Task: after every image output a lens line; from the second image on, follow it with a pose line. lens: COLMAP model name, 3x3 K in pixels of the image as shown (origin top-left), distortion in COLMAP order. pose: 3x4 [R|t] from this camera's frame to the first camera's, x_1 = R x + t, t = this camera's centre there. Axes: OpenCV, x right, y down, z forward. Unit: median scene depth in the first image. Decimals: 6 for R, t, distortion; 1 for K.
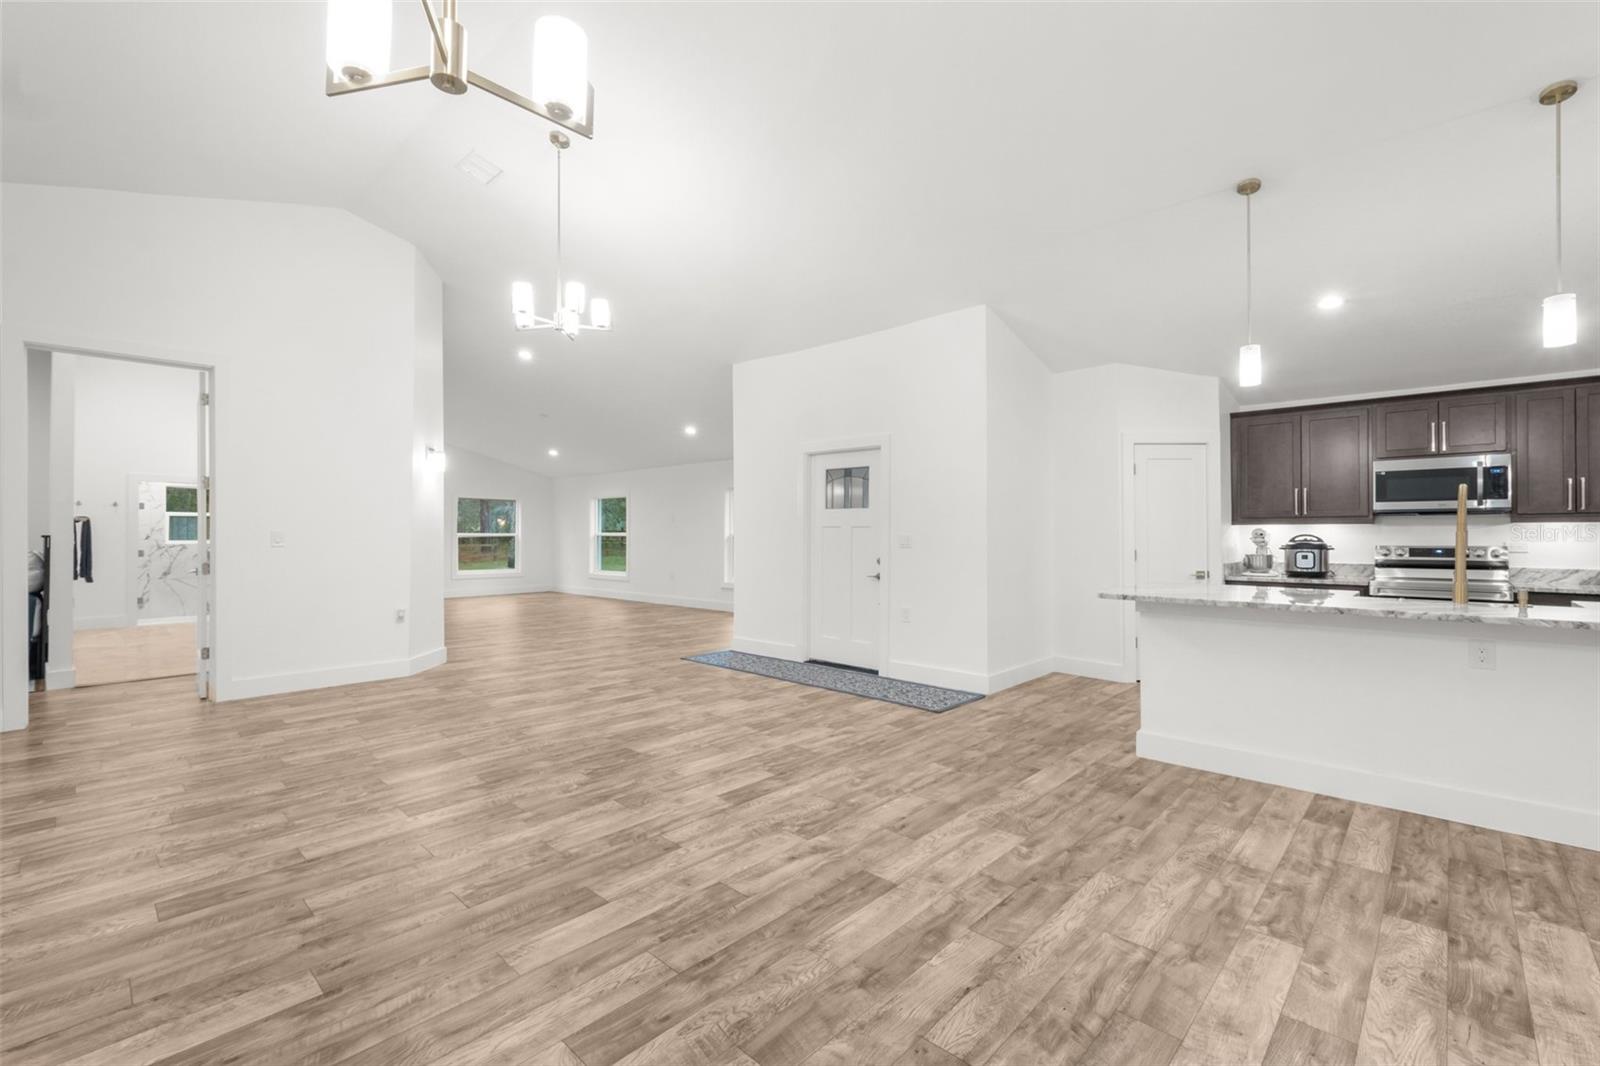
lens RADIAL K [[693.3, 0, 789.2], [0, 693.3, 545.1], [0, 0, 1]] dist [0.015847, -0.005747]
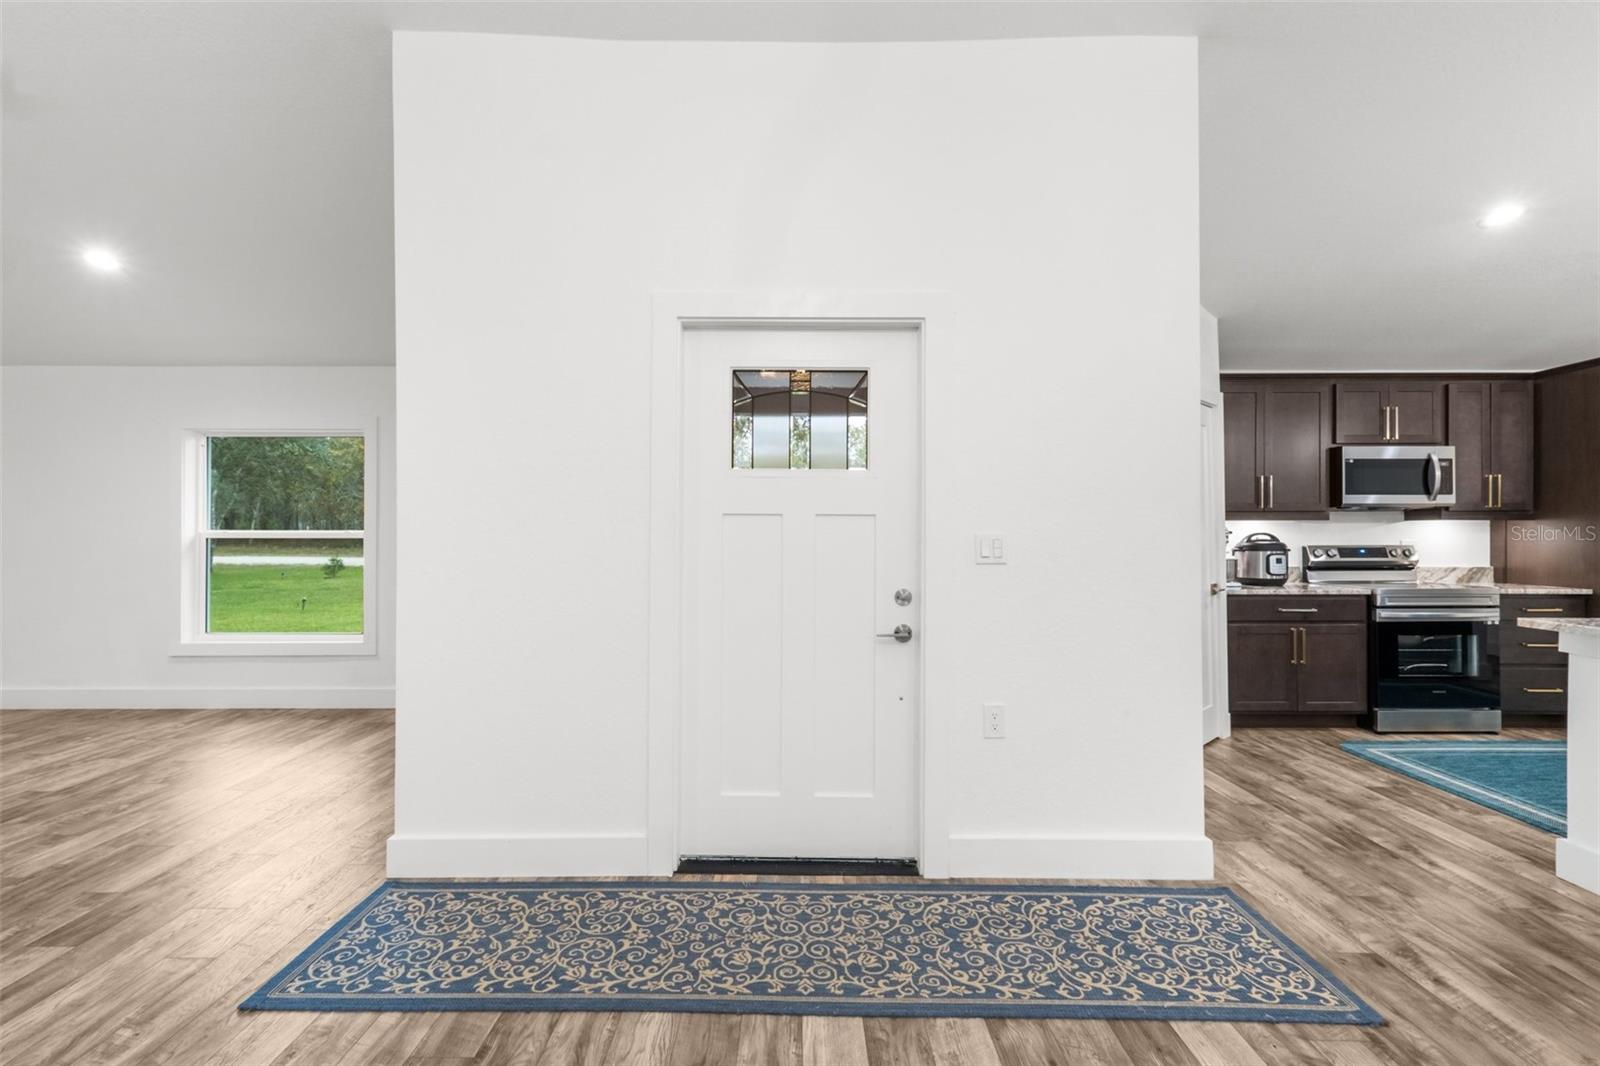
lens RADIAL K [[693.3, 0, 788.5], [0, 693.3, 529.8], [0, 0, 1]] dist [0.015847, -0.005747]
pose [[0.730035, 0.001627, 0.683408, -0.382081], [0.012241, 0.999806, -0.015457, -0.022126], [-0.683300, 0.019650, 0.729873, 1.360849]]
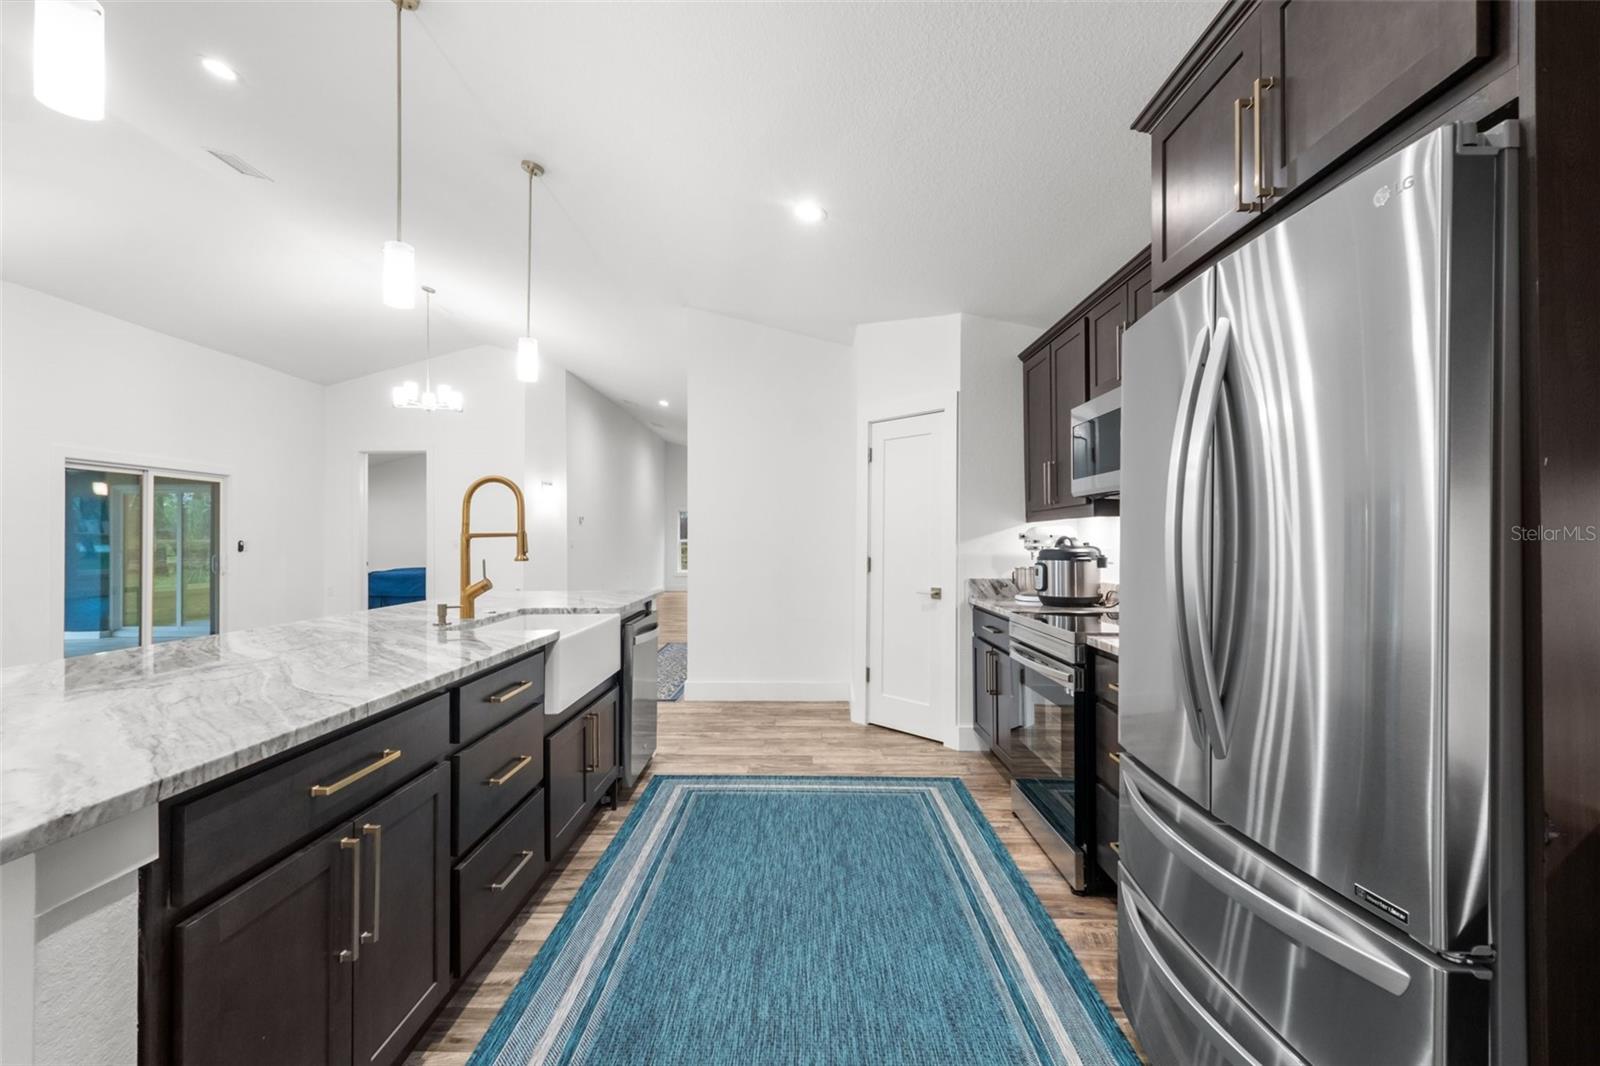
lens RADIAL K [[693.3, 0, 785.7], [0, 693.3, 534.0], [0, 0, 1]] dist [0.015847, -0.005747]
pose [[0.669702, -0.011089, -0.742547, 1.801385], [-0.007315, 0.999741, -0.021527, -0.002675], [0.742594, 0.019848, 0.669448, 0.703787]]
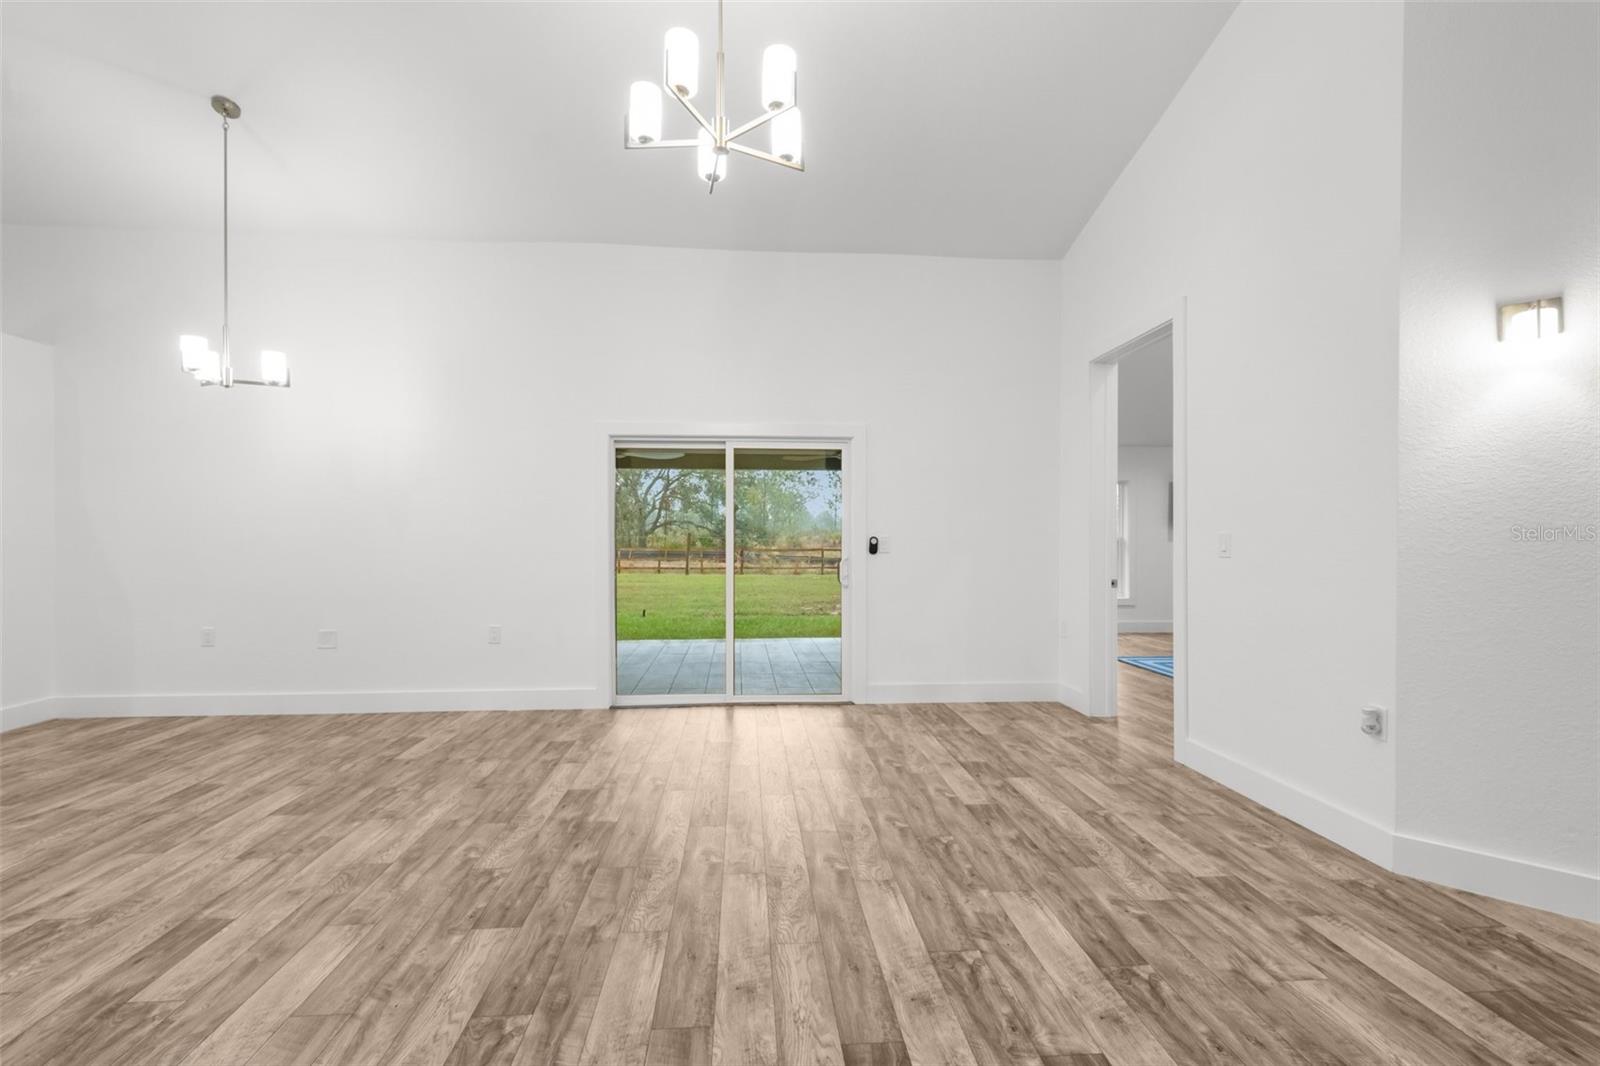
lens RADIAL K [[693.3, 0, 788.4], [0, 693.3, 536.3], [0, 0, 1]] dist [0.015847, -0.005747]
pose [[-0.675990, -0.003861, -0.736901, 0.035643], [-0.014548, 0.999861, 0.008106, -0.027603], [0.736767, 0.016200, -0.675952, 1.821470]]
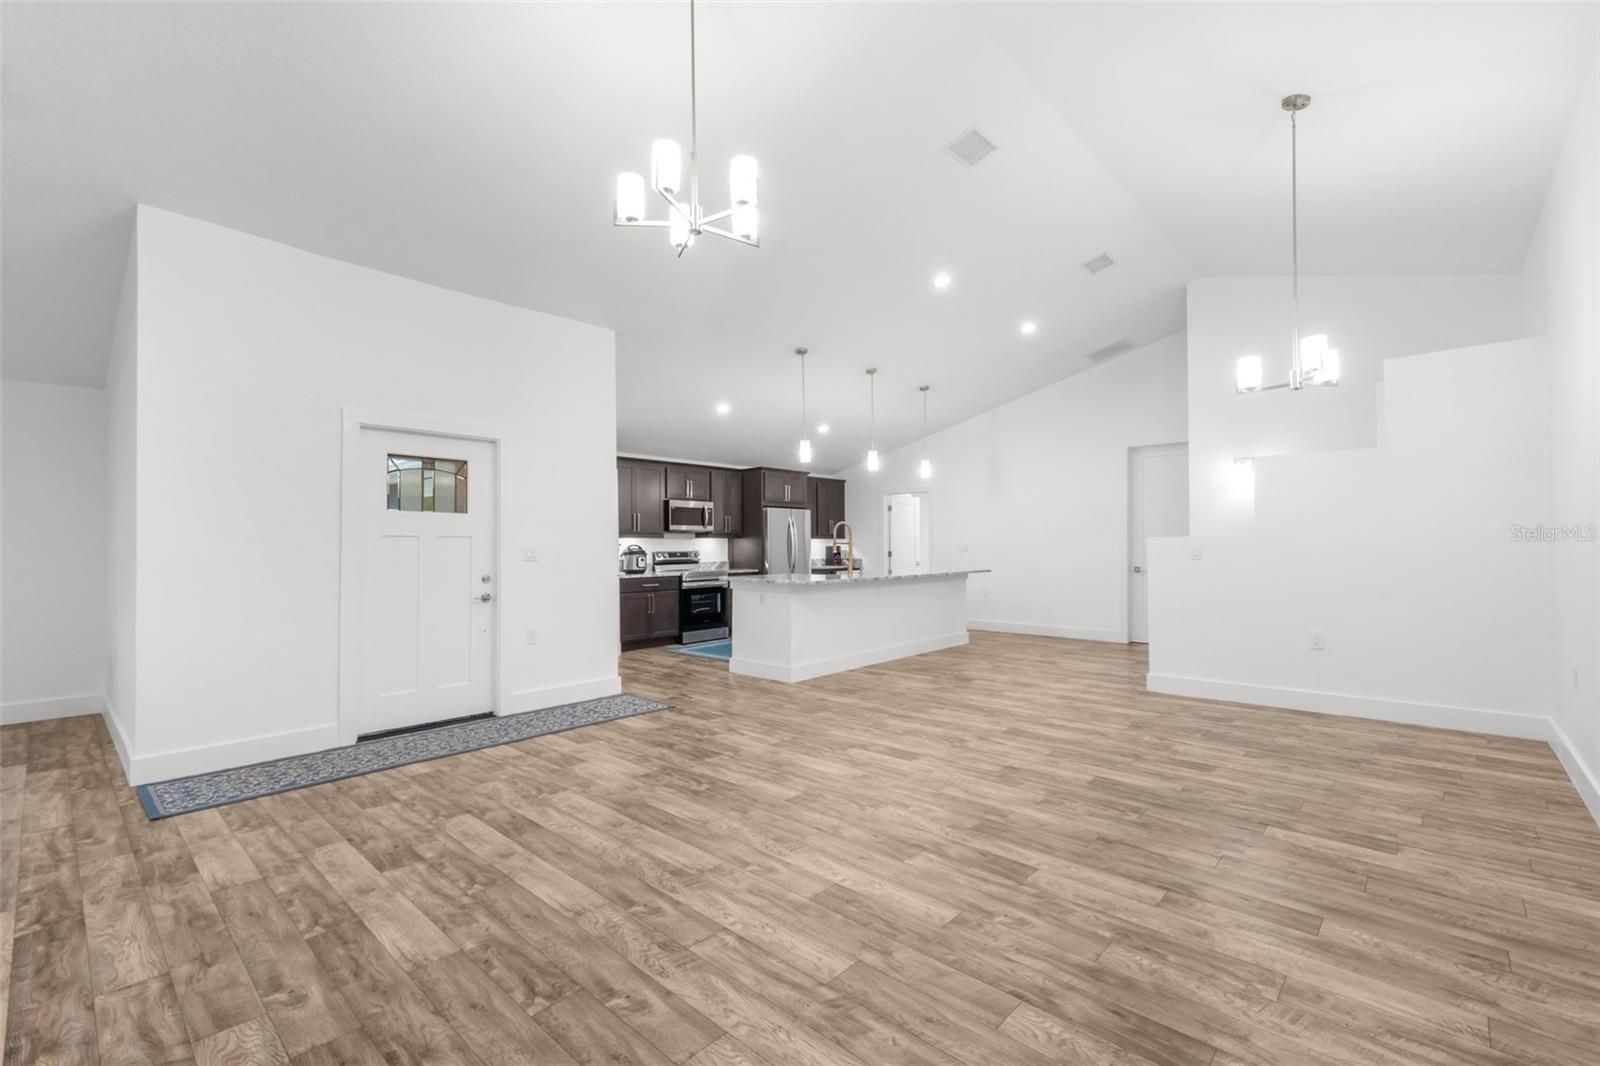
lens RADIAL K [[693.3, 0, 789.6], [0, 693.3, 540.0], [0, 0, 1]] dist [0.015847, -0.005747]
pose [[-0.011095, 0.004039, 0.999930, -1.285573], [0.020159, 0.999790, -0.003815, -0.022900], [-0.999735, 0.020115, -0.011174, 1.192922]]
